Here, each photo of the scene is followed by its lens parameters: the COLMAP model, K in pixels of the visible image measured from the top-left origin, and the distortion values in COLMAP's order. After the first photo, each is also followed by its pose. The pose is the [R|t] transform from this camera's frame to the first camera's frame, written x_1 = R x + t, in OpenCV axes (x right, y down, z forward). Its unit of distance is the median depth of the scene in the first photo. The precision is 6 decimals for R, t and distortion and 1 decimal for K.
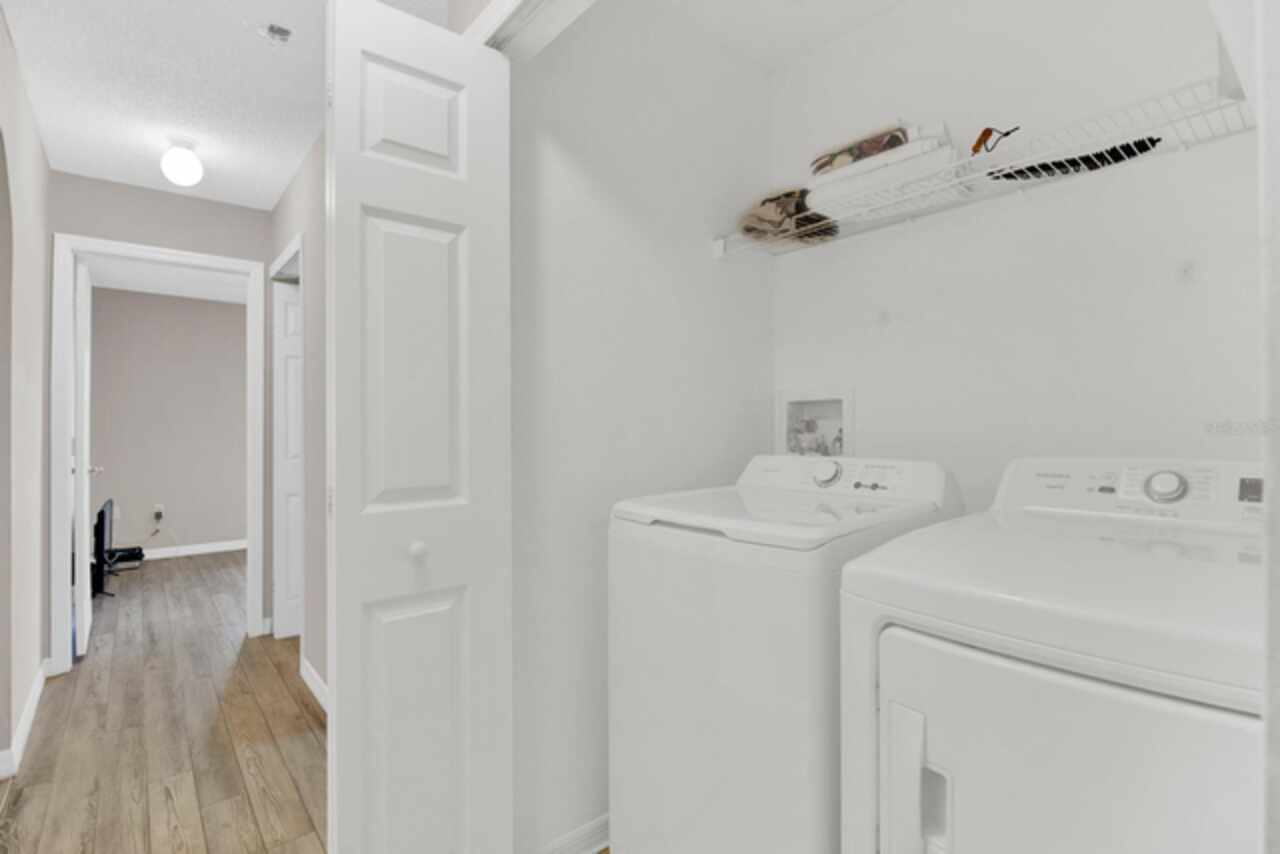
lens RADIAL K [[613.0, 0, 641.2], [0, 613.0, 417.9], [0, 0, 1]] dist [-0.018768, -0.002872]
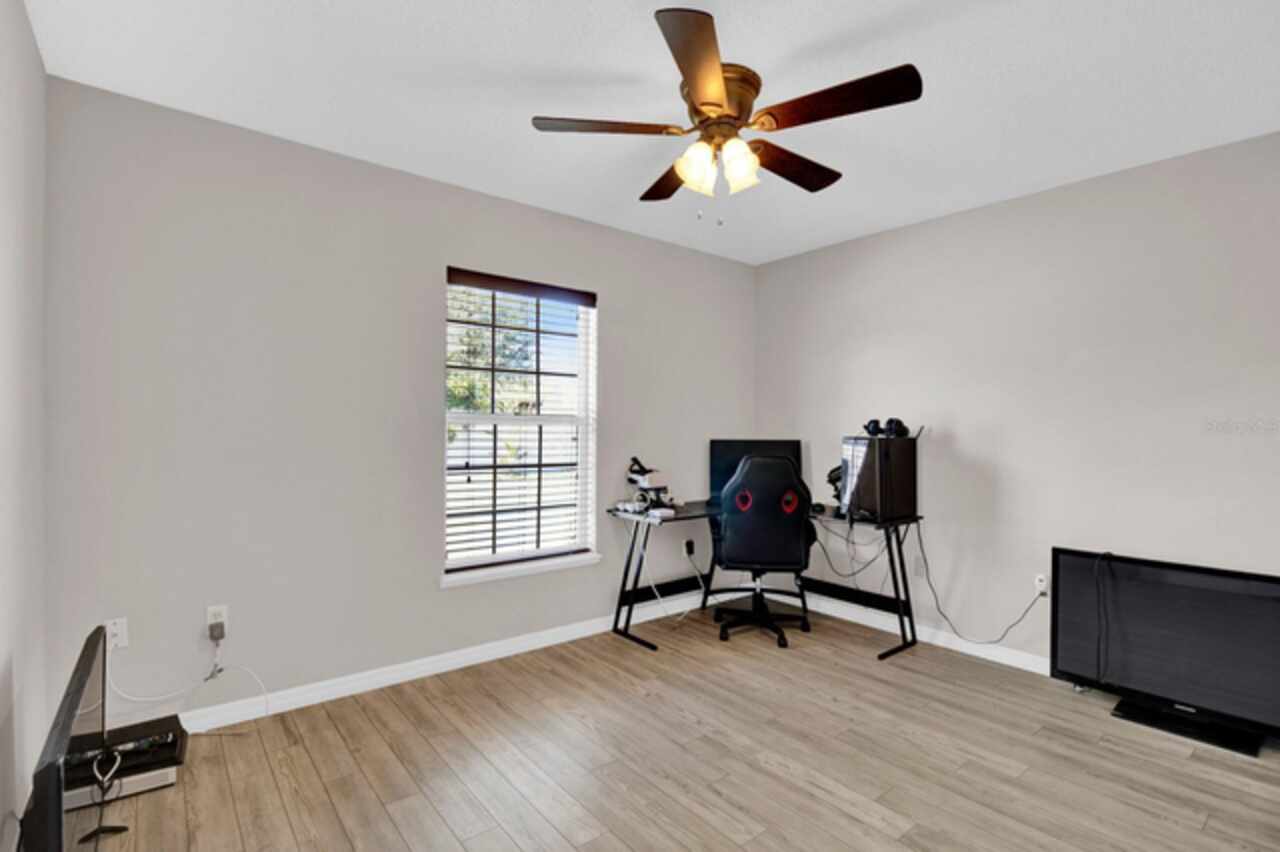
lens RADIAL K [[613.0, 0, 634.2], [0, 613.0, 433.4], [0, 0, 1]] dist [-0.018768, -0.002872]
pose [[0.999206, 0.000613, -0.039839, -0.729922], [0.000185, 0.999799, 0.020036, -0.007891], [0.039844, -0.020027, 0.999005, 0.873737]]
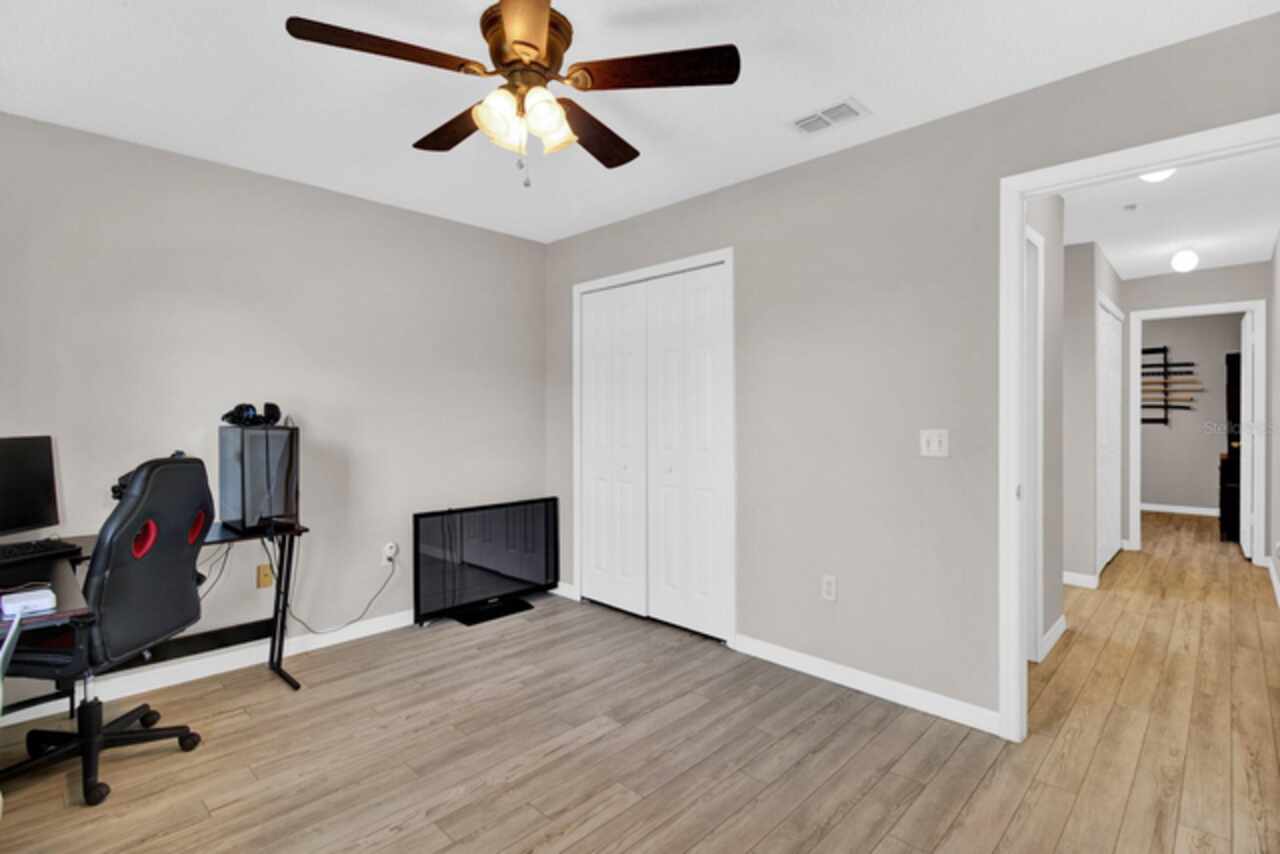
lens RADIAL K [[613.0, 0, 666.0], [0, 613.0, 418.1], [0, 0, 1]] dist [-0.018768, -0.002872]
pose [[-0.128509, -0.011164, 0.991646, -1.513882], [-0.009078, 0.999908, 0.010081, -0.003507], [-0.991667, -0.007707, -0.128598, 1.783121]]
